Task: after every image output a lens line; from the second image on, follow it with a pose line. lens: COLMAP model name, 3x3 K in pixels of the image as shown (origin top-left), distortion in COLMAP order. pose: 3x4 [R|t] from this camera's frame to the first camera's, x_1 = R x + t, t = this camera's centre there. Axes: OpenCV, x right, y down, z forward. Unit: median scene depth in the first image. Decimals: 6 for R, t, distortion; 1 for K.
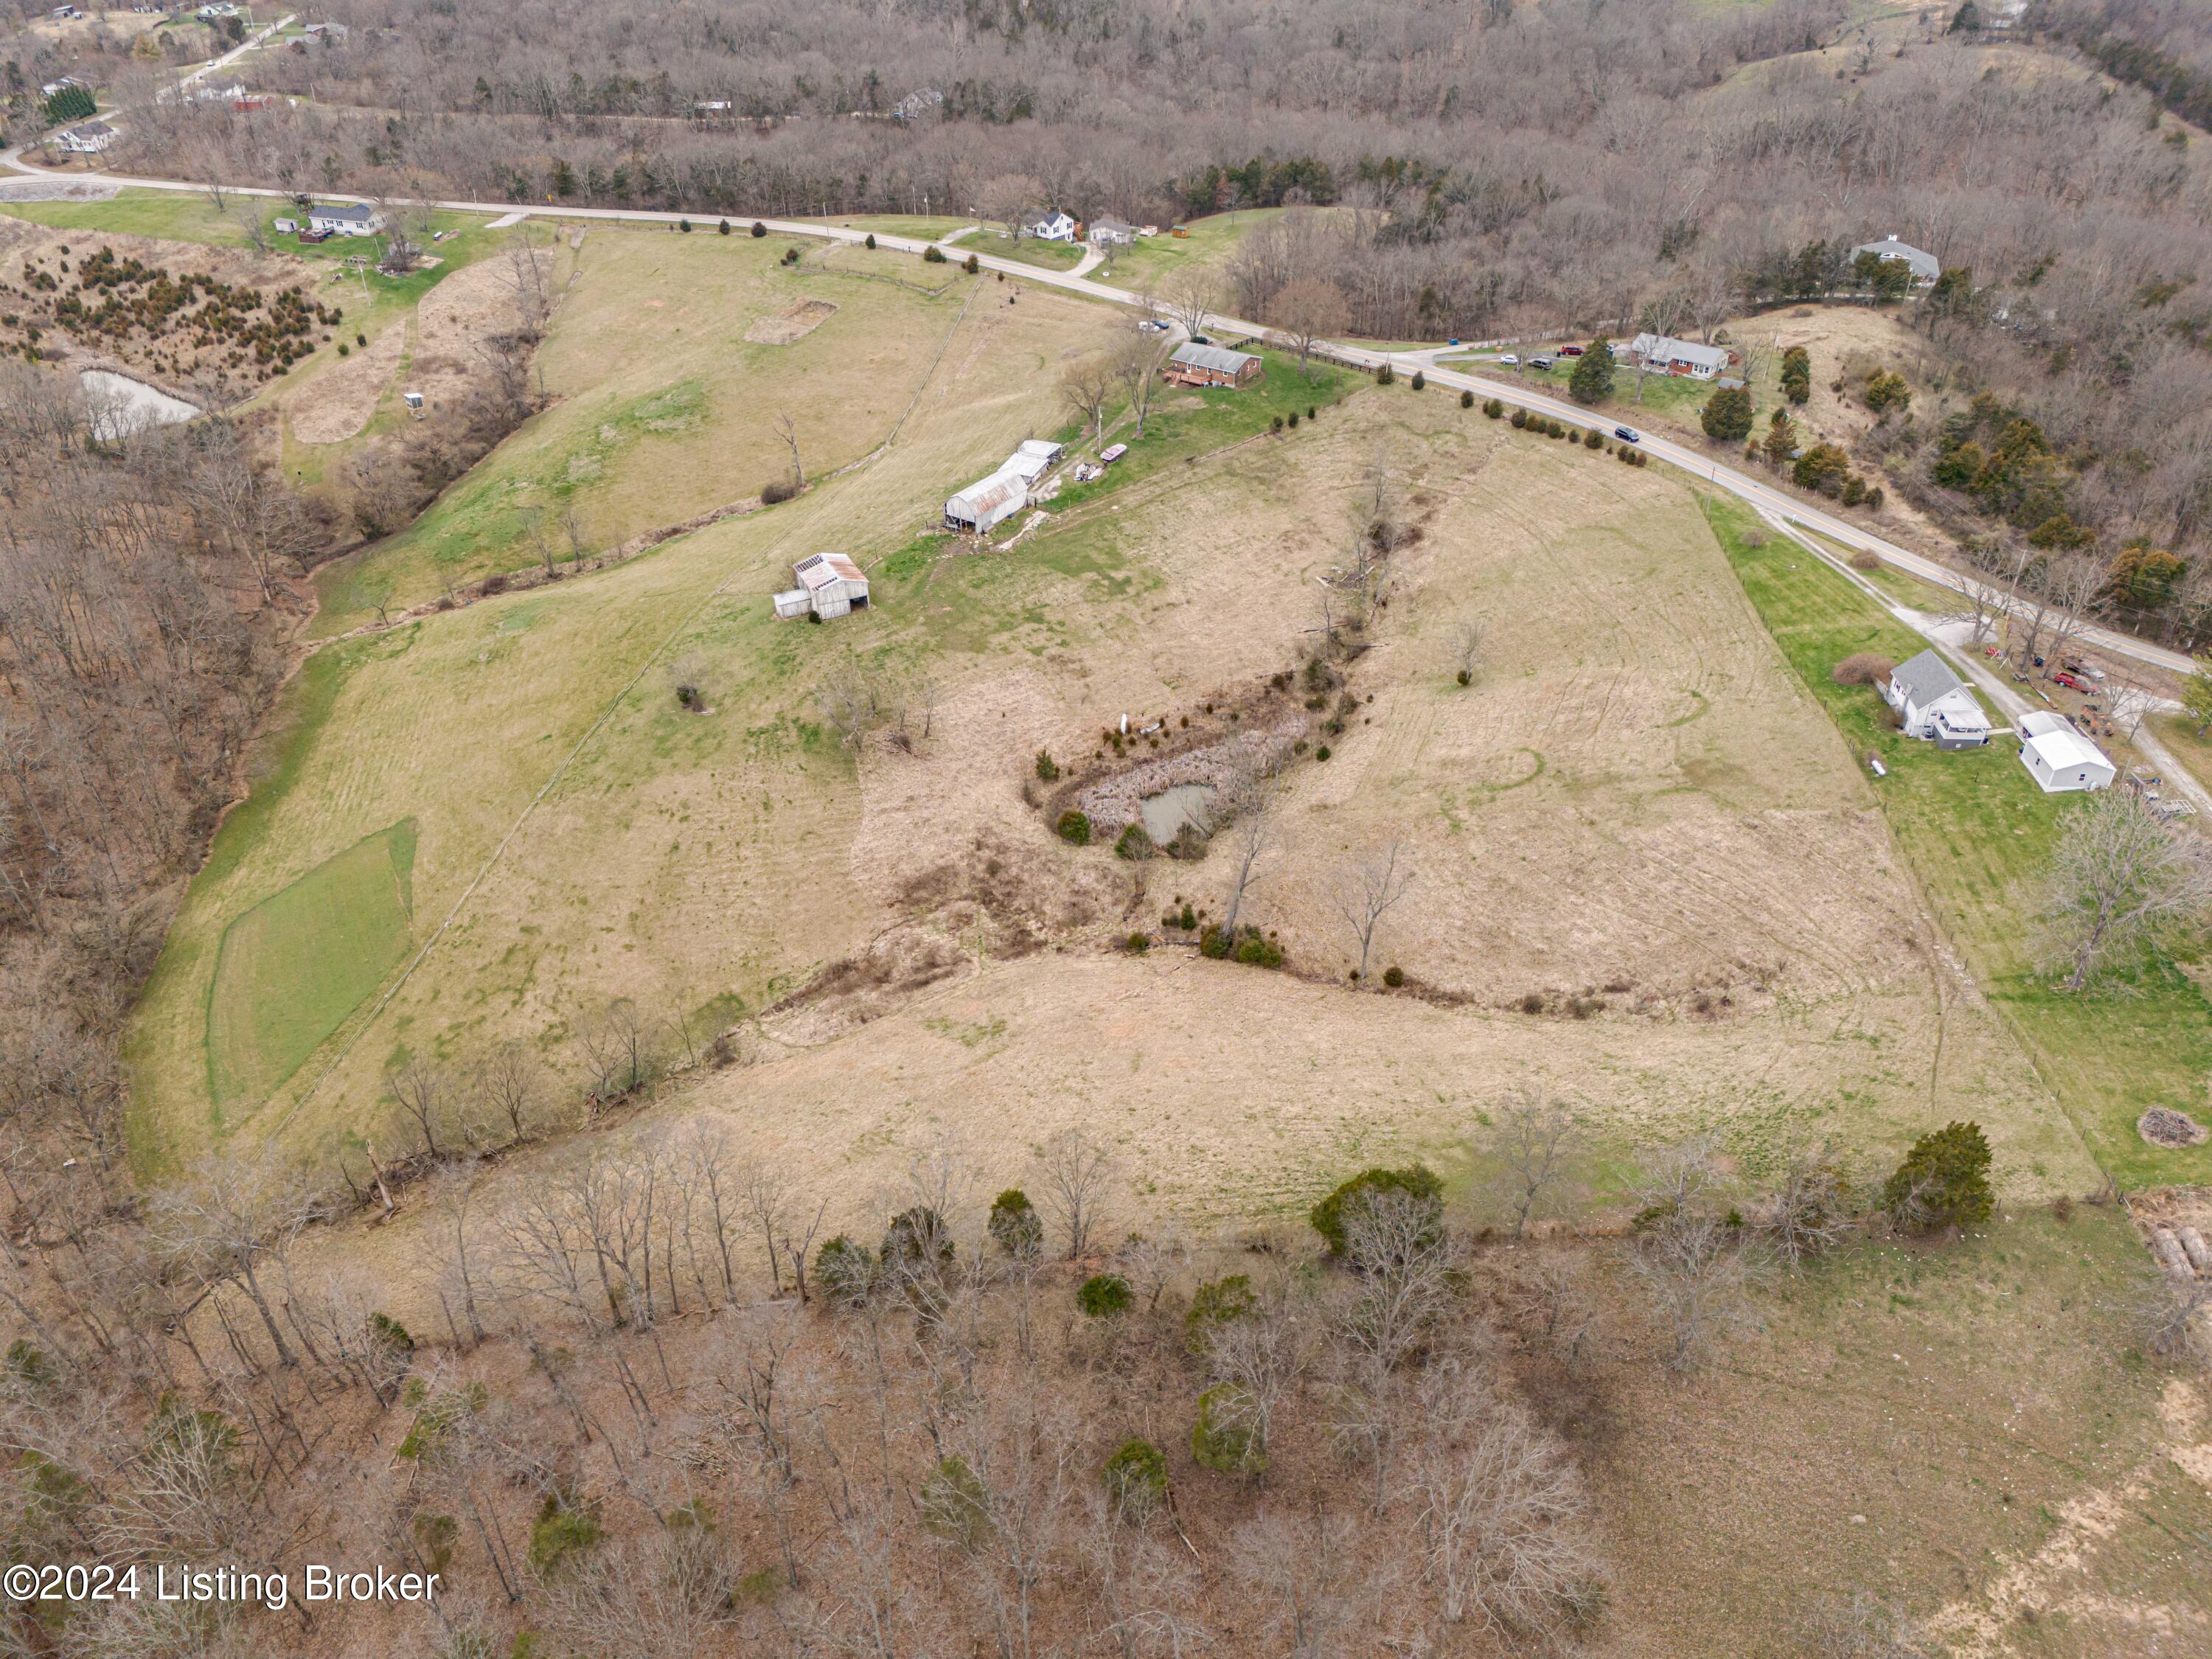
lens RADIAL K [[1632.3, 0, 1106.0], [0, 1632.3, 829.5], [0, 0, 1]] dist [0.164444, -0.389211]
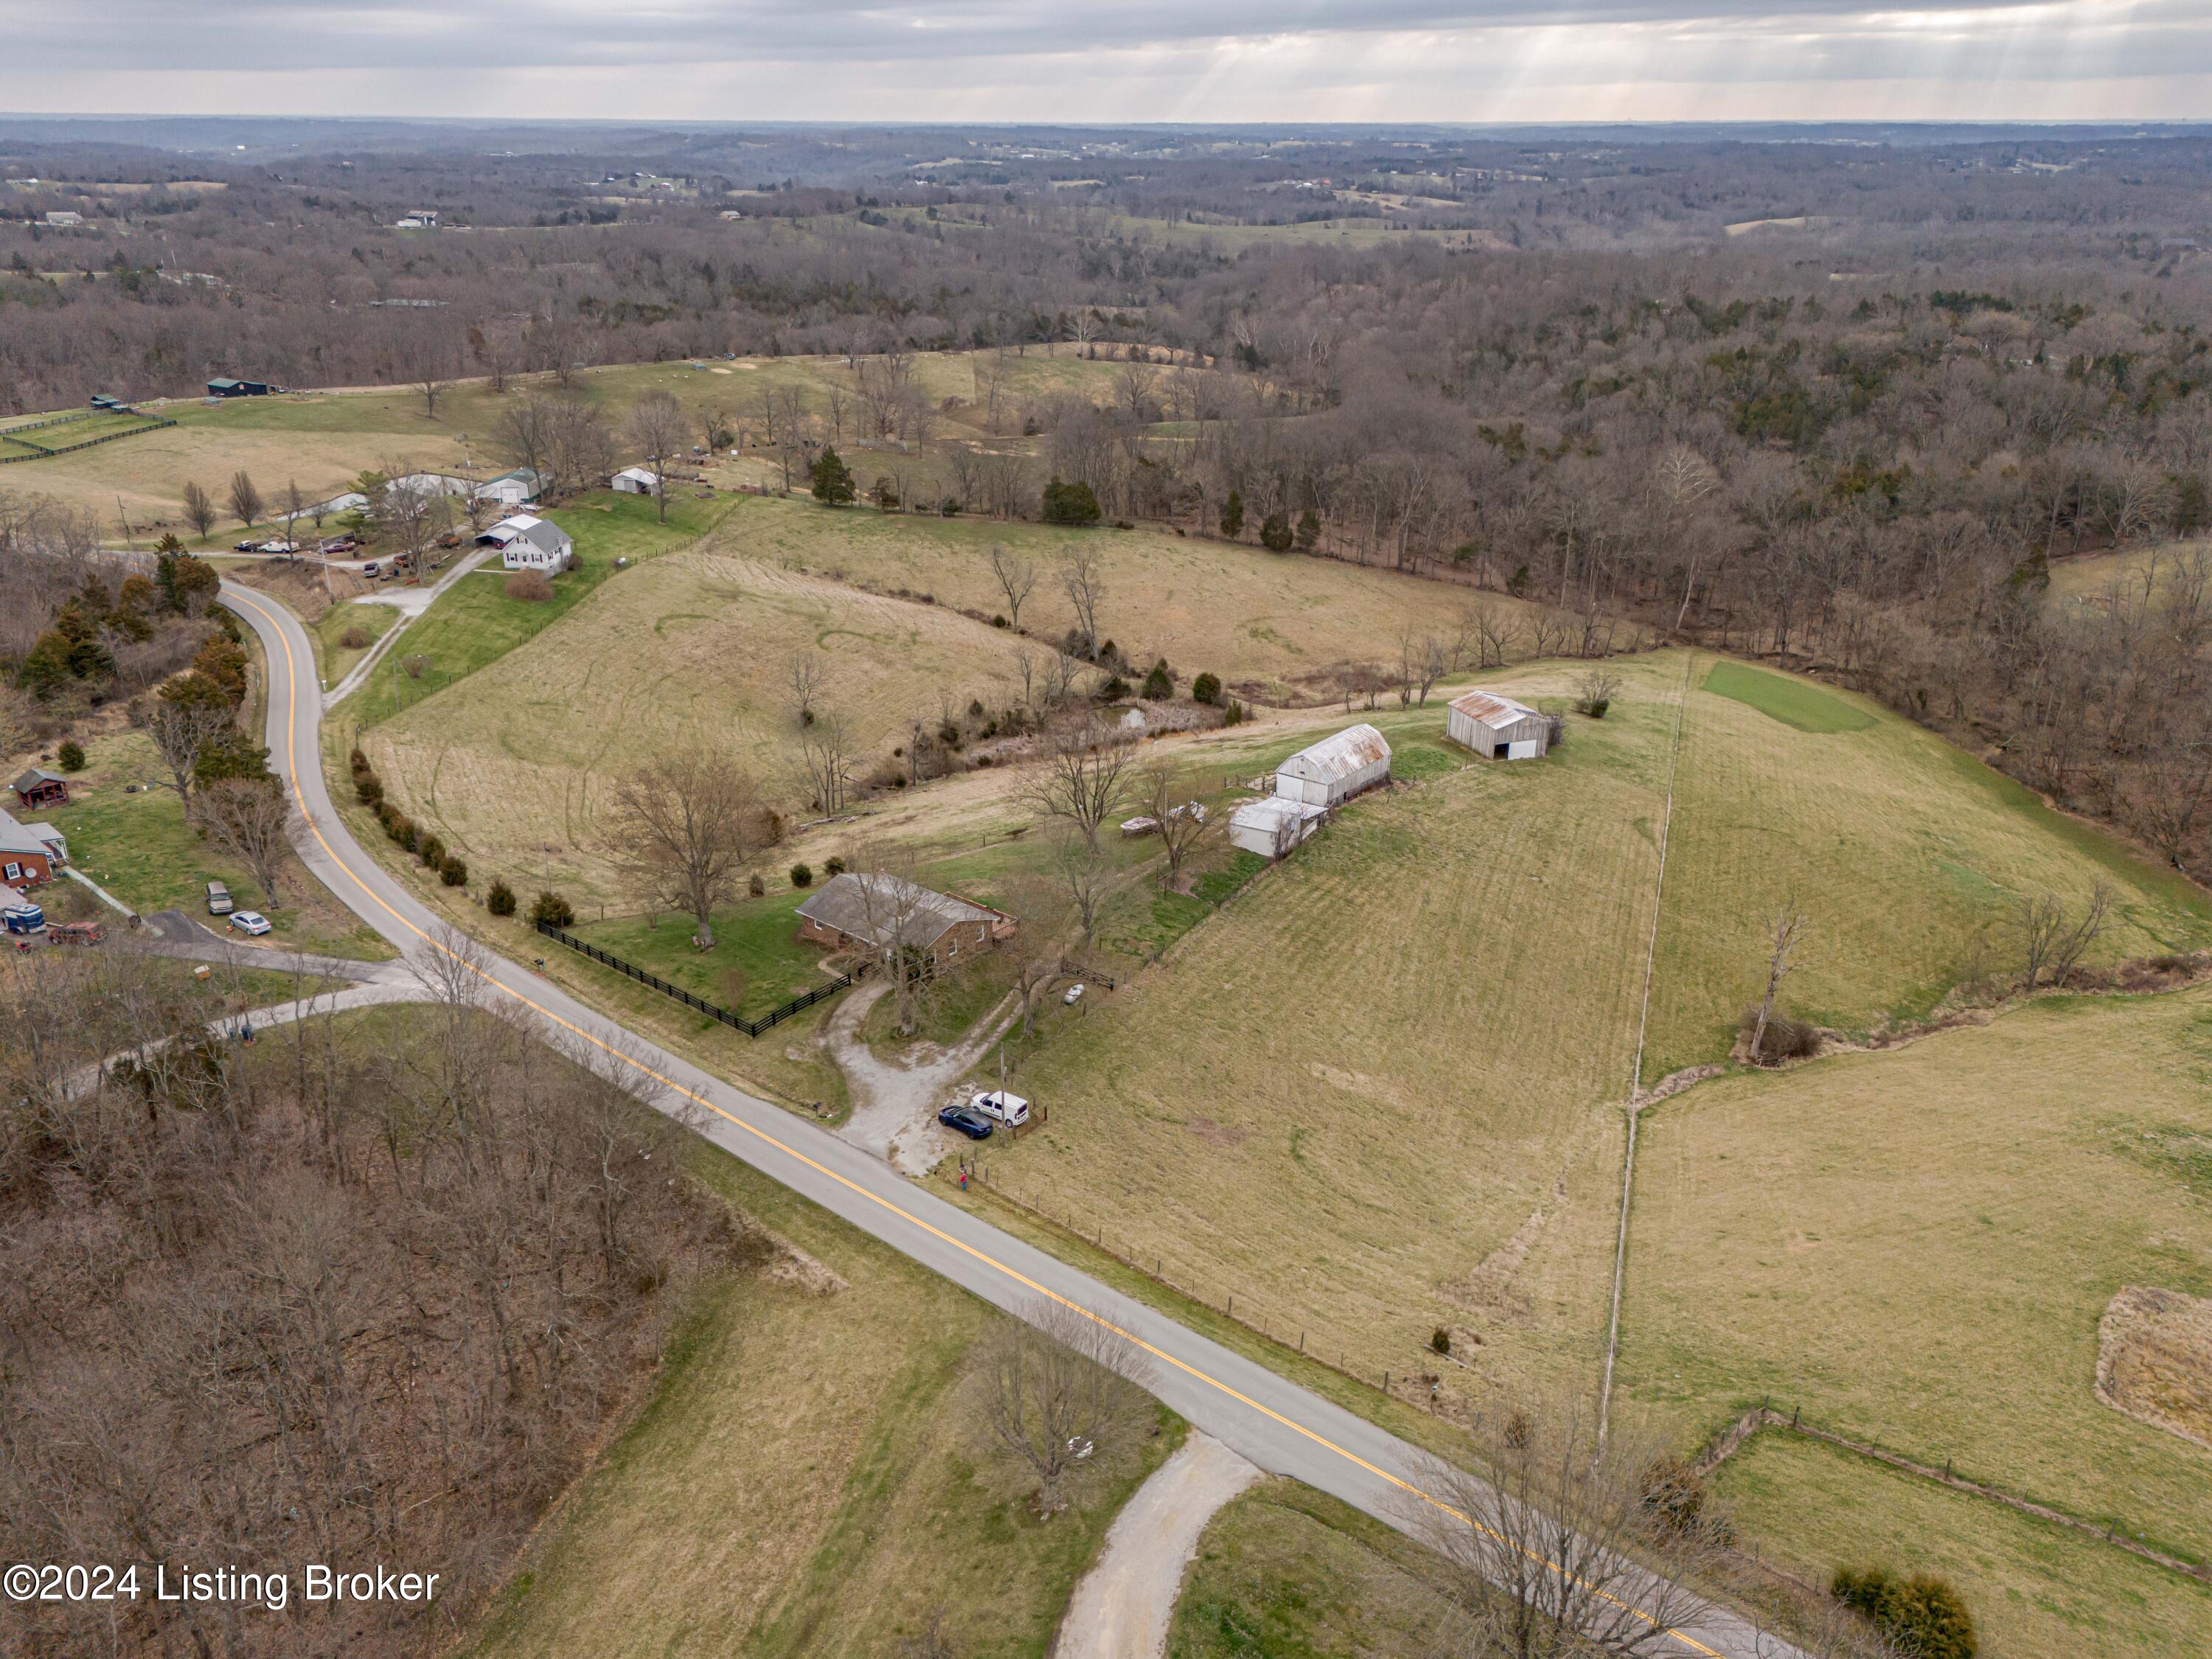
lens RADIAL K [[1626.8, 0, 1114.1], [0, 1626.8, 833.6], [0, 0, 1]] dist [0.074831, -0.071477]
pose [[-0.997856, -0.015044, 0.063702, -0.023584], [0.046123, 0.528940, 0.847405, -0.760679], [-0.046444, 0.848526, -0.527112, 1.367427]]
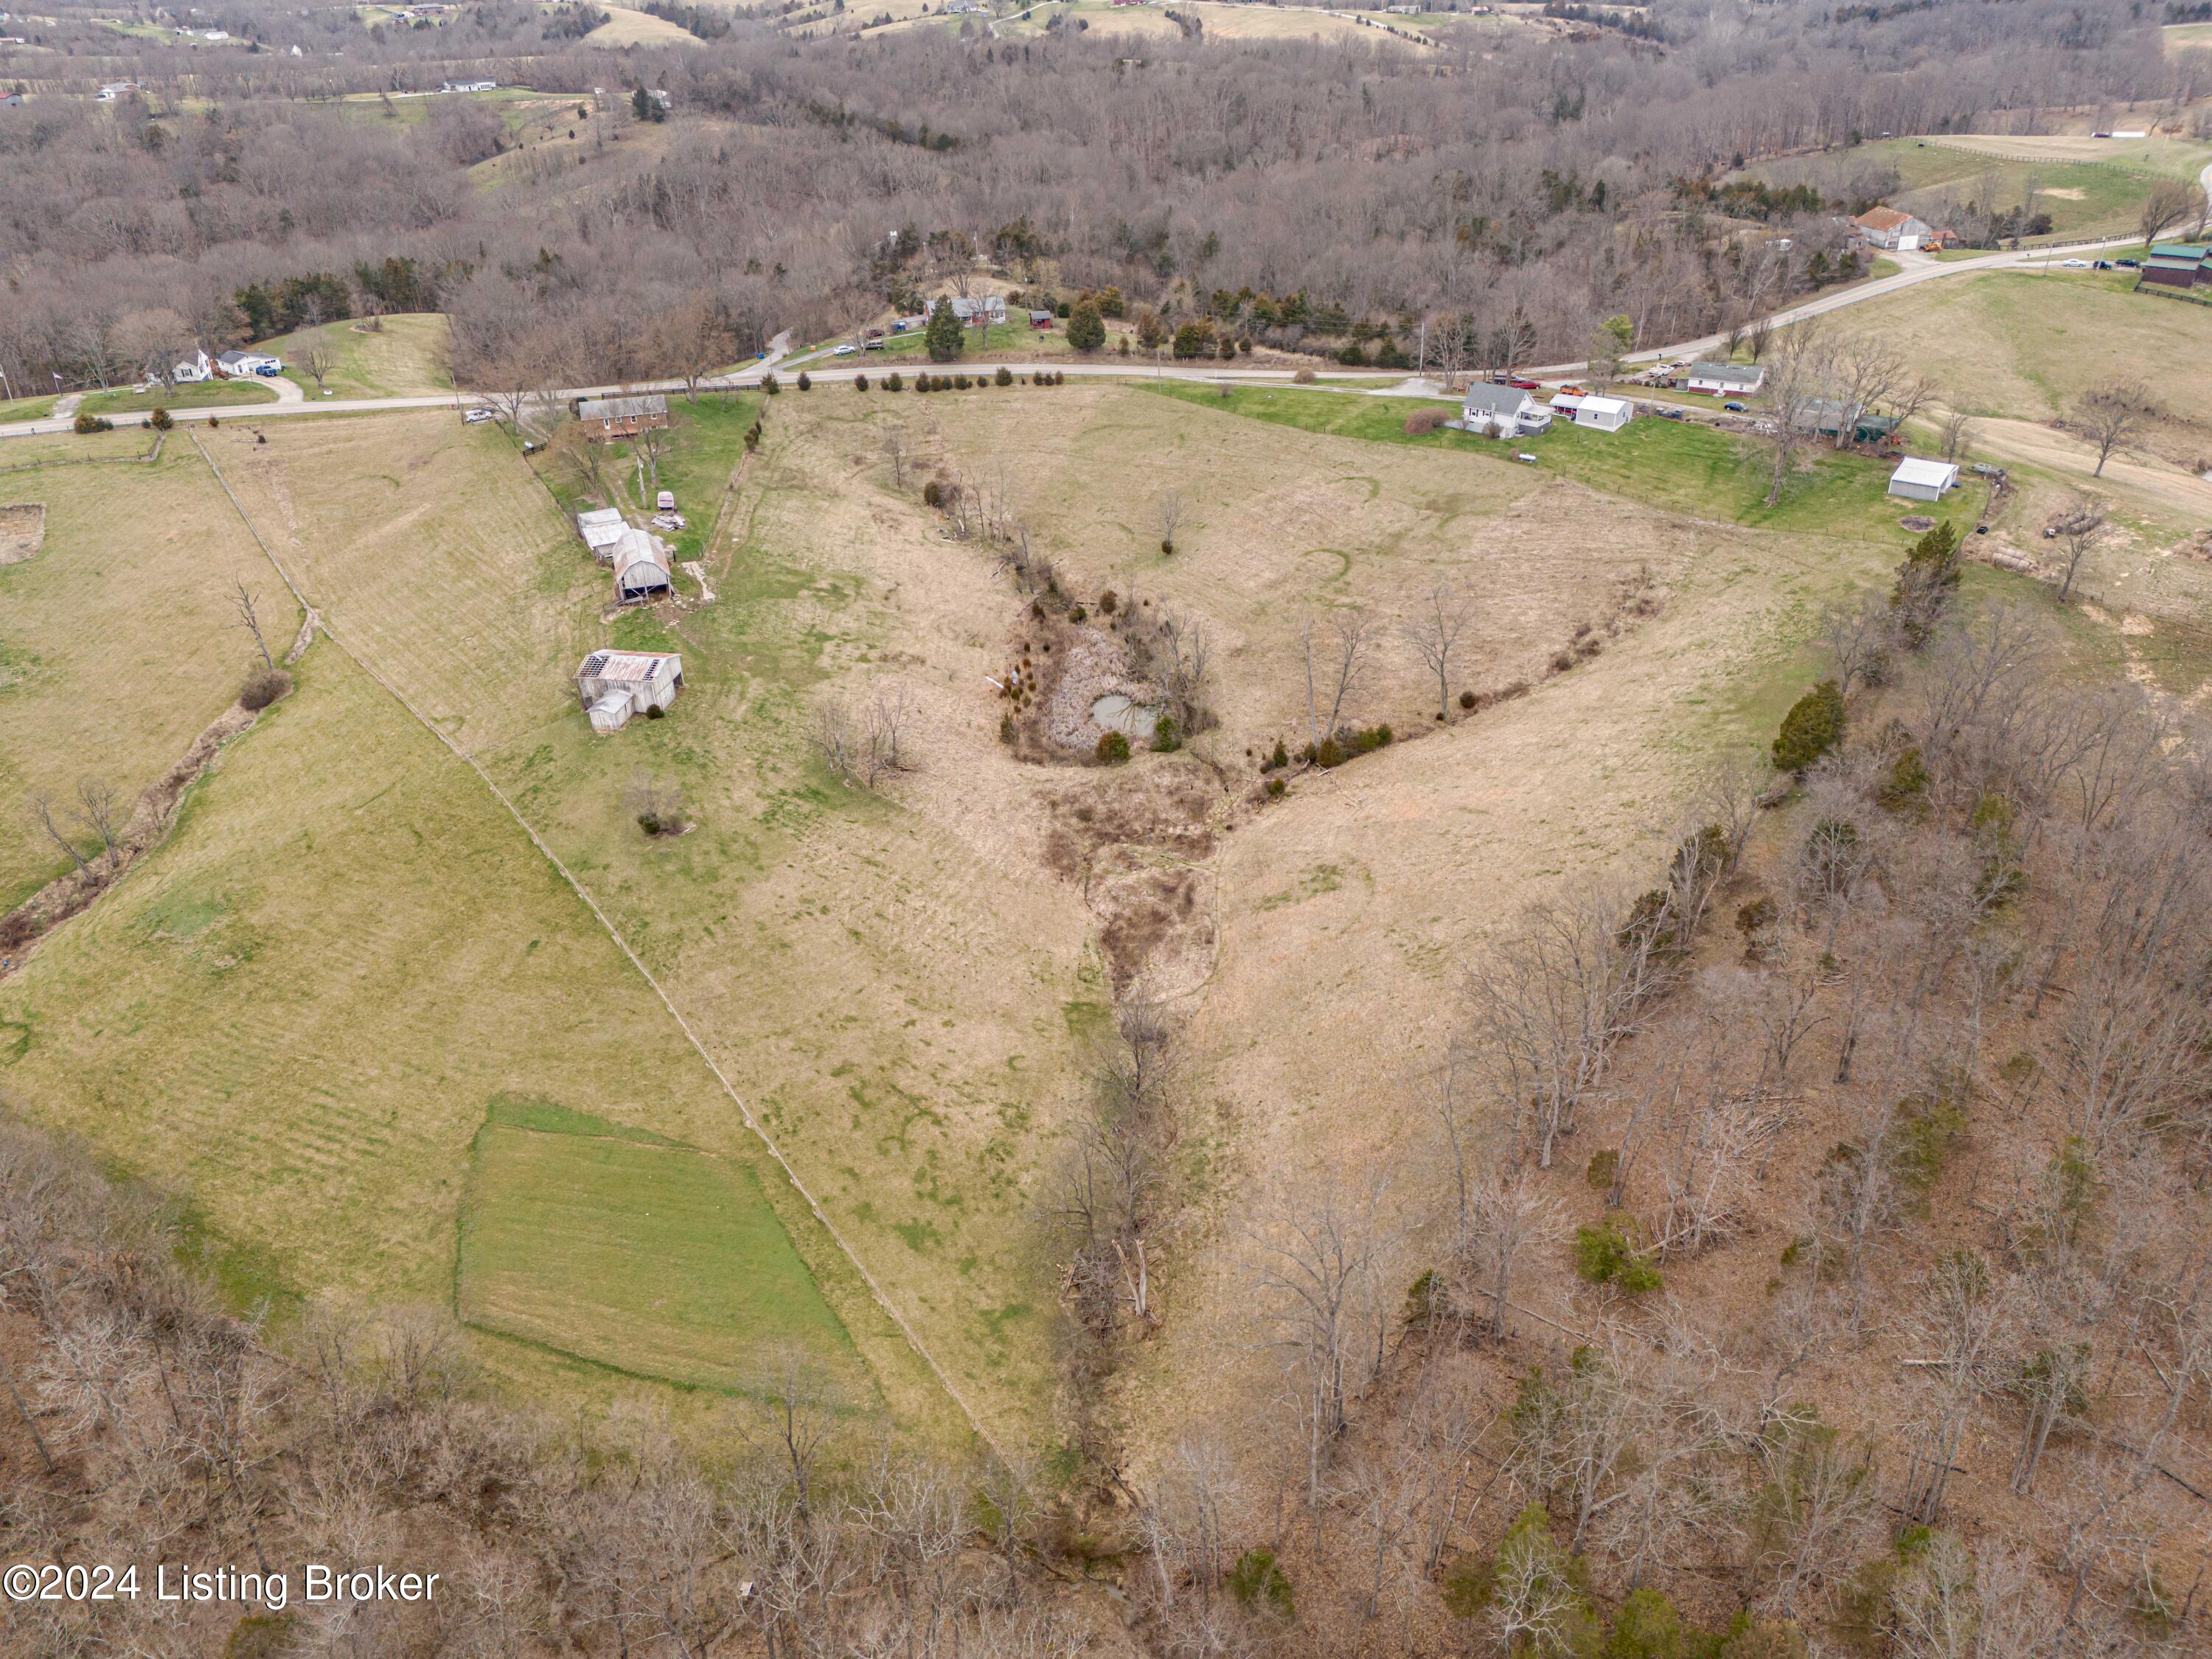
lens RADIAL K [[1678.0, 0, 1106.0], [0, 1678.0, 829.5], [0, 0, 1]] dist [0.078967, -0.090702]
pose [[0.606663, -0.399071, 0.687534, -0.591100], [0.465312, 0.879490, 0.099910, -0.049221], [-0.644550, 0.259305, 0.719246, 0.217401]]
